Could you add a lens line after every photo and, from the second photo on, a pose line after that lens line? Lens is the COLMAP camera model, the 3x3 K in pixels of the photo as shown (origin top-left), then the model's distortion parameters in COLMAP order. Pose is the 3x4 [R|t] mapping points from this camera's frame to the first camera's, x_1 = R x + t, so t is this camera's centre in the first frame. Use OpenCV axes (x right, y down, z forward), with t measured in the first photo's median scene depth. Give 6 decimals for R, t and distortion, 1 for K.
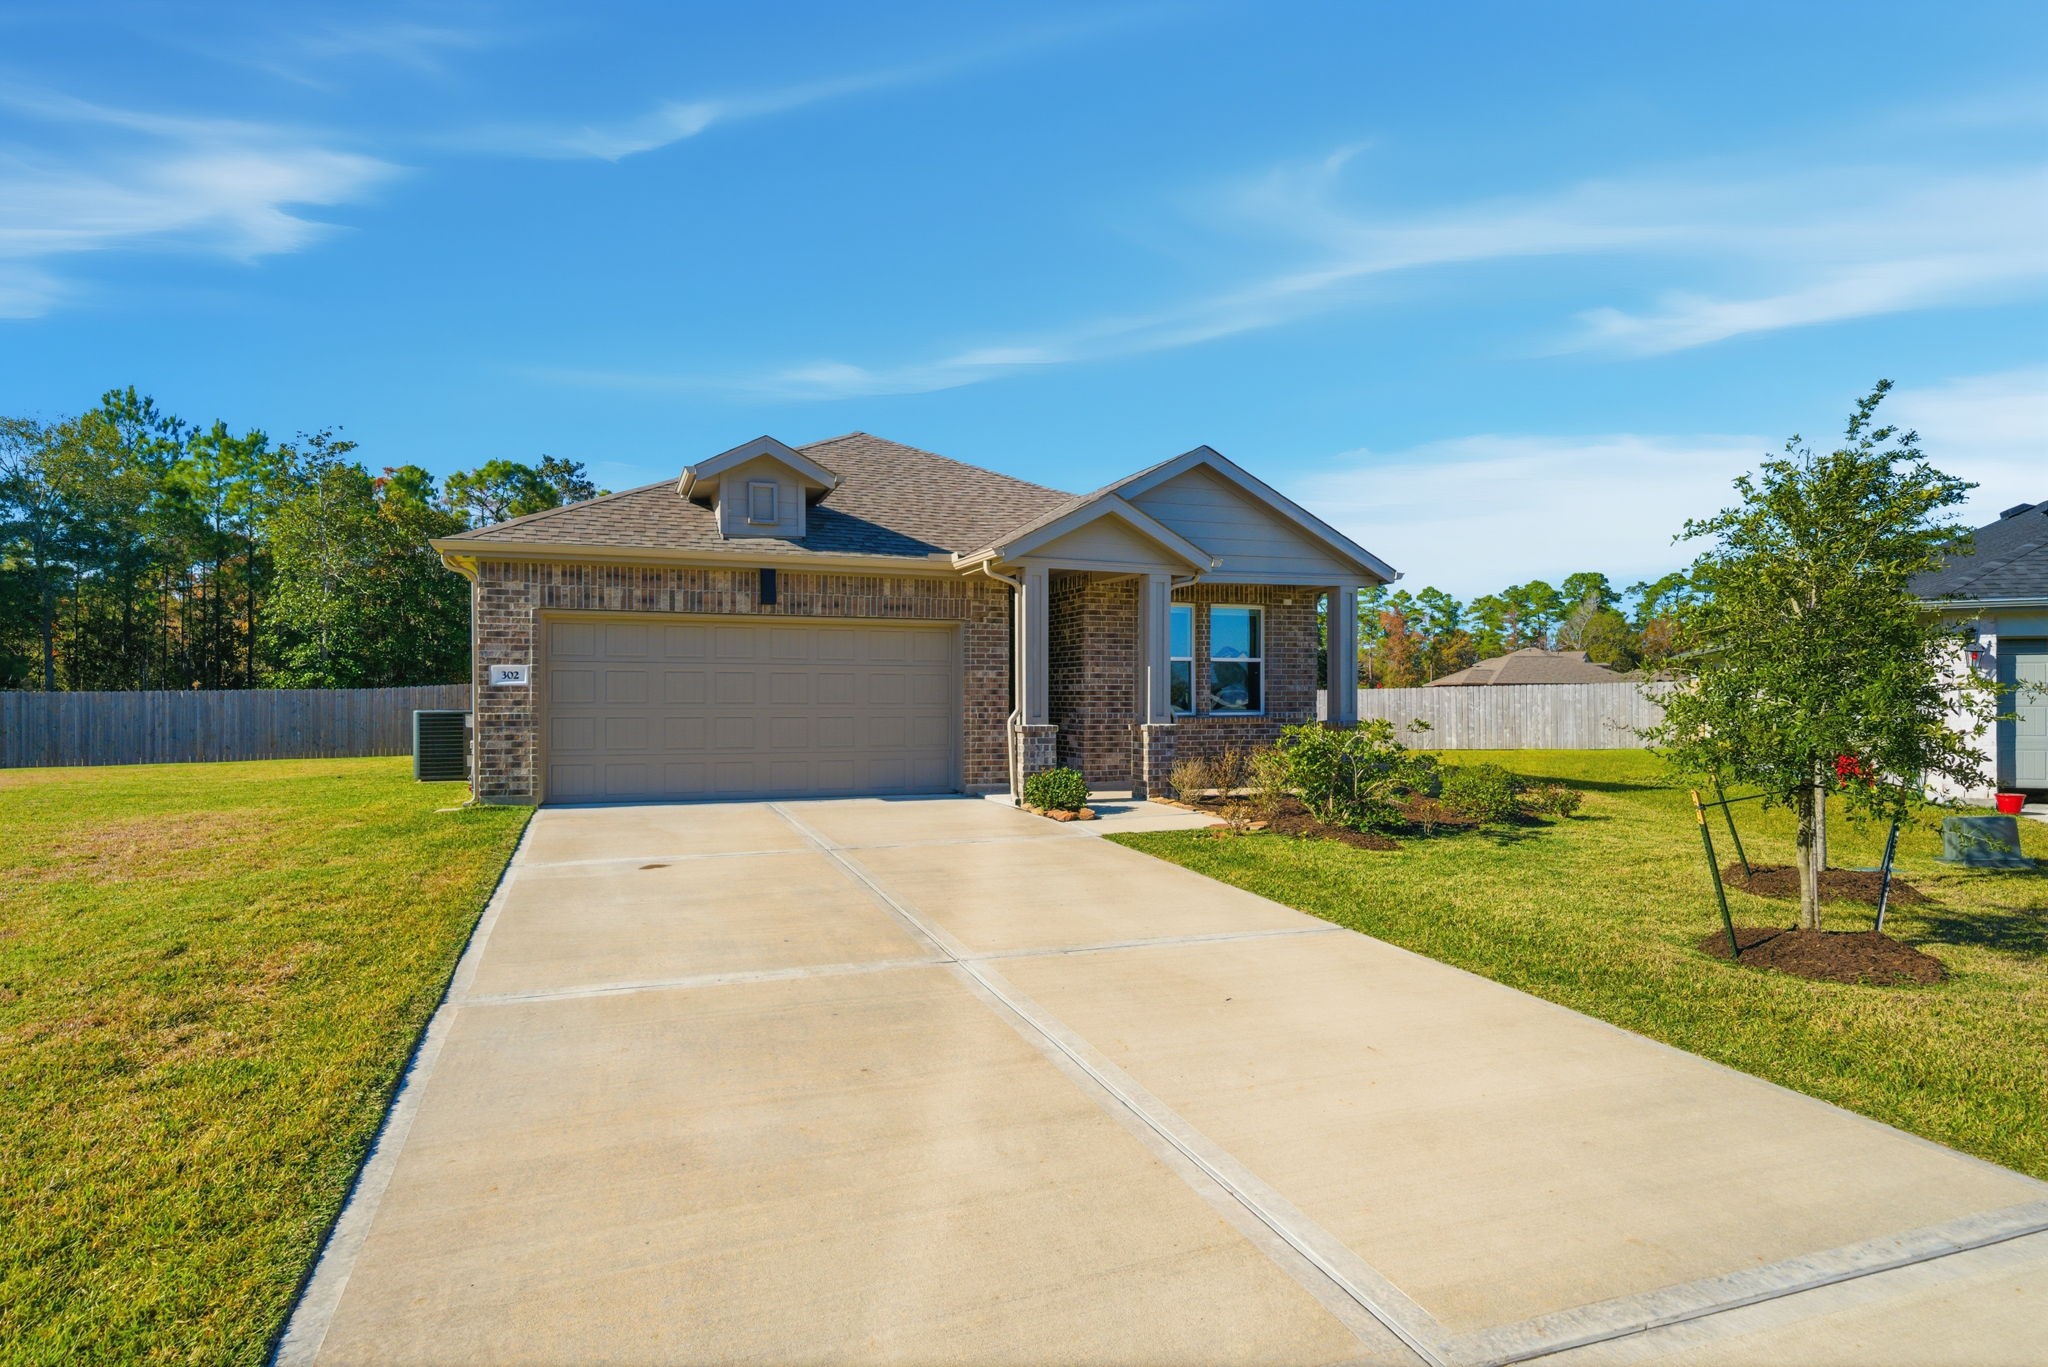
lens RADIAL K [[1206.4, 0, 1024.0], [0, 1206.4, 683.5], [0, 0, 1]] dist [-0.002175, -0.000837]
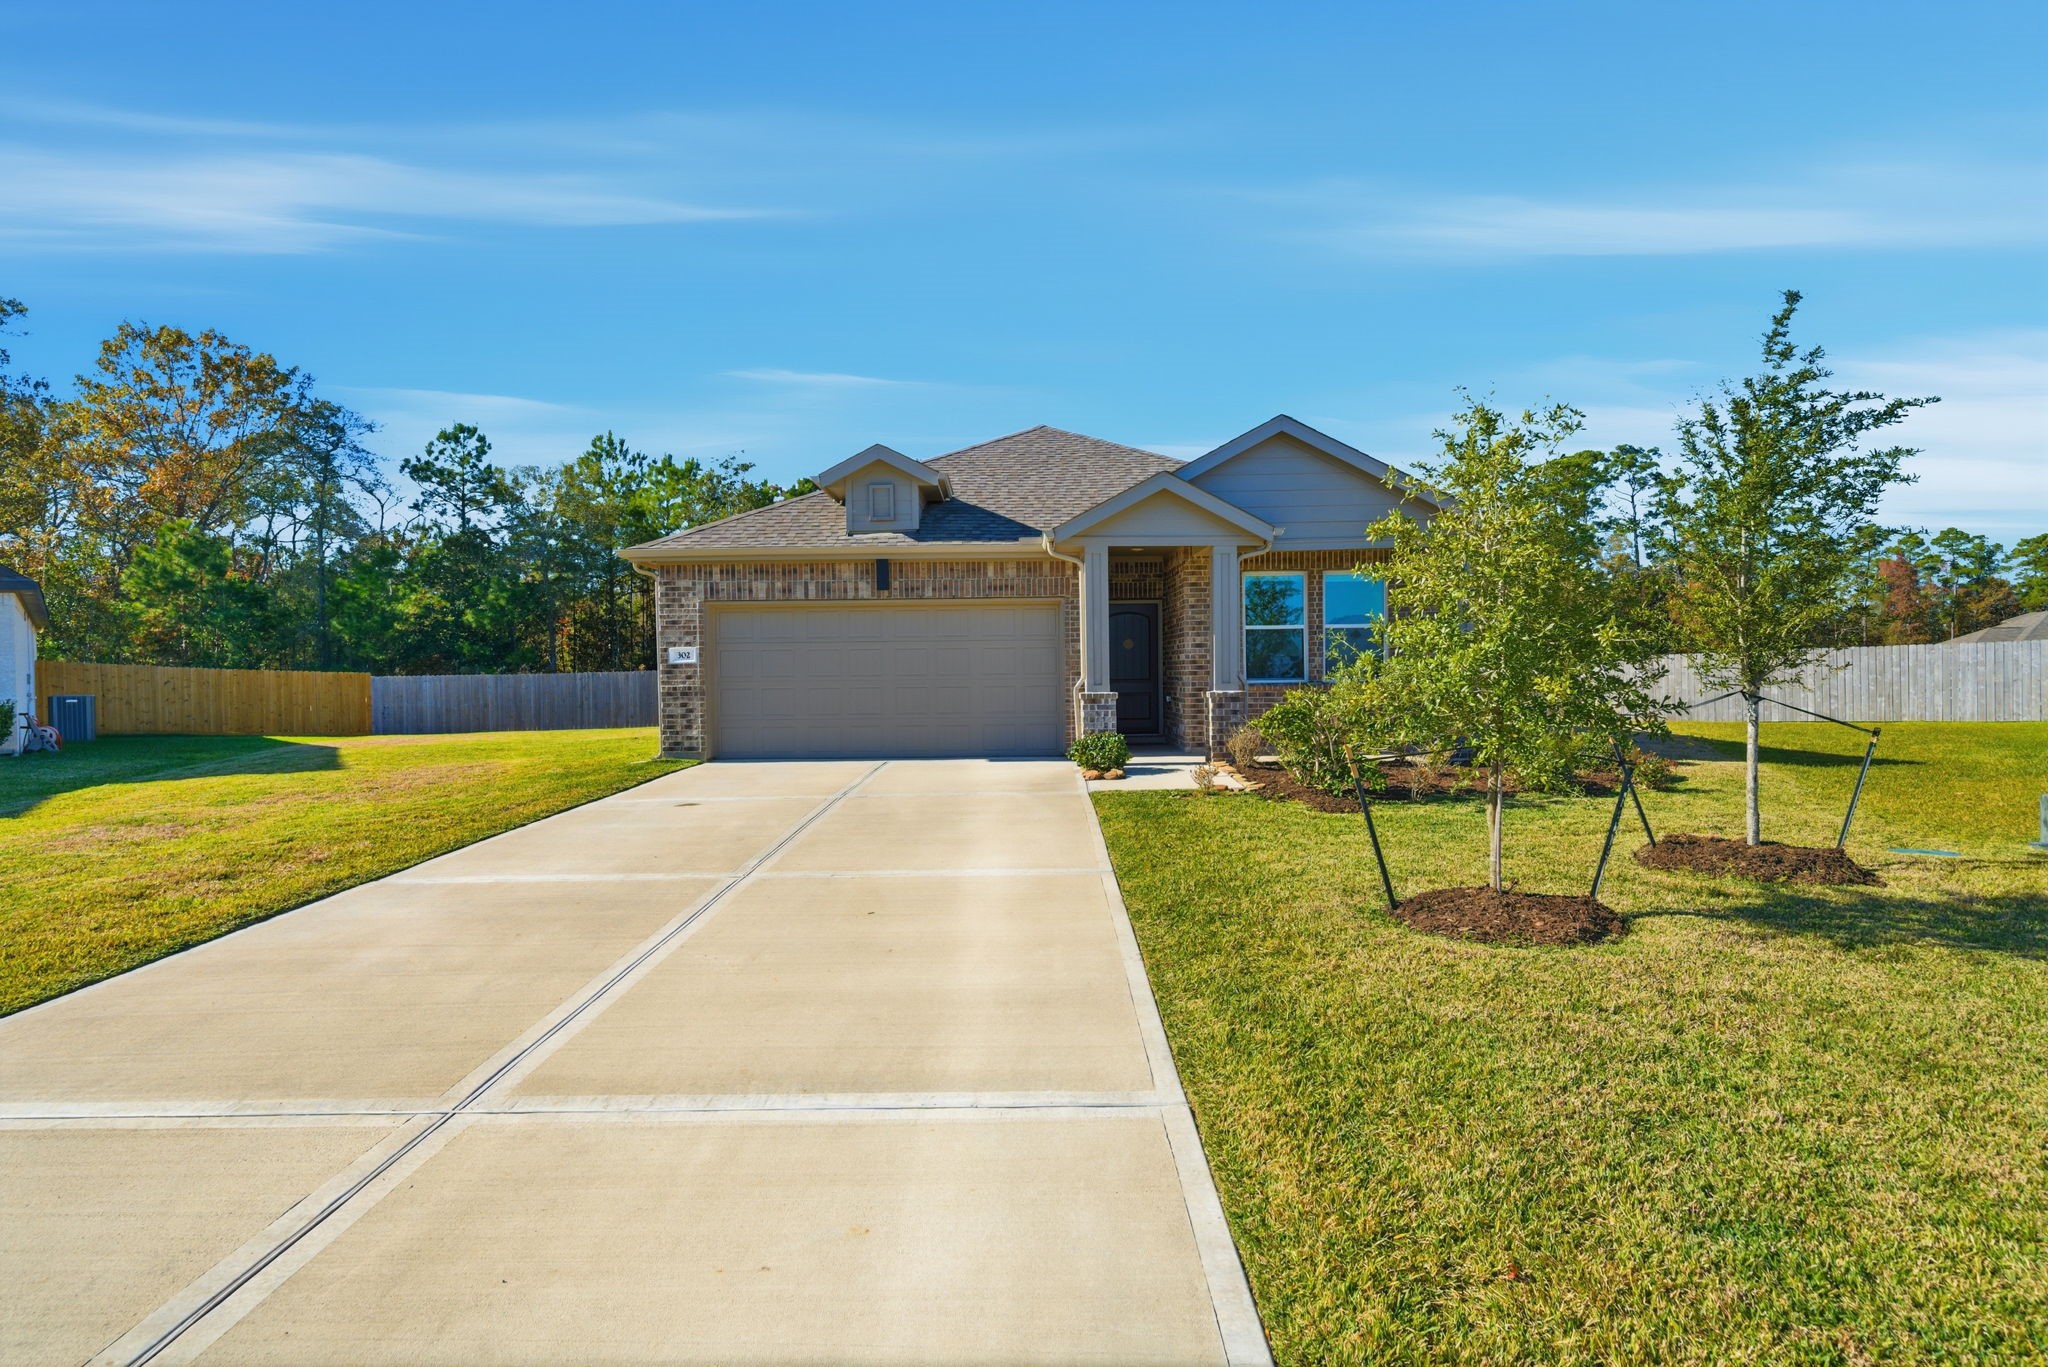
lens RADIAL K [[1206.4, 0, 1024.0], [0, 1206.4, 683.5], [0, 0, 1]] dist [-0.002175, -0.000837]
pose [[0.926584, -0.009825, -0.375960, 0.340029], [0.017451, 0.999705, 0.016885, 0.006828], [0.375683, -0.022206, 0.926482, -0.023082]]
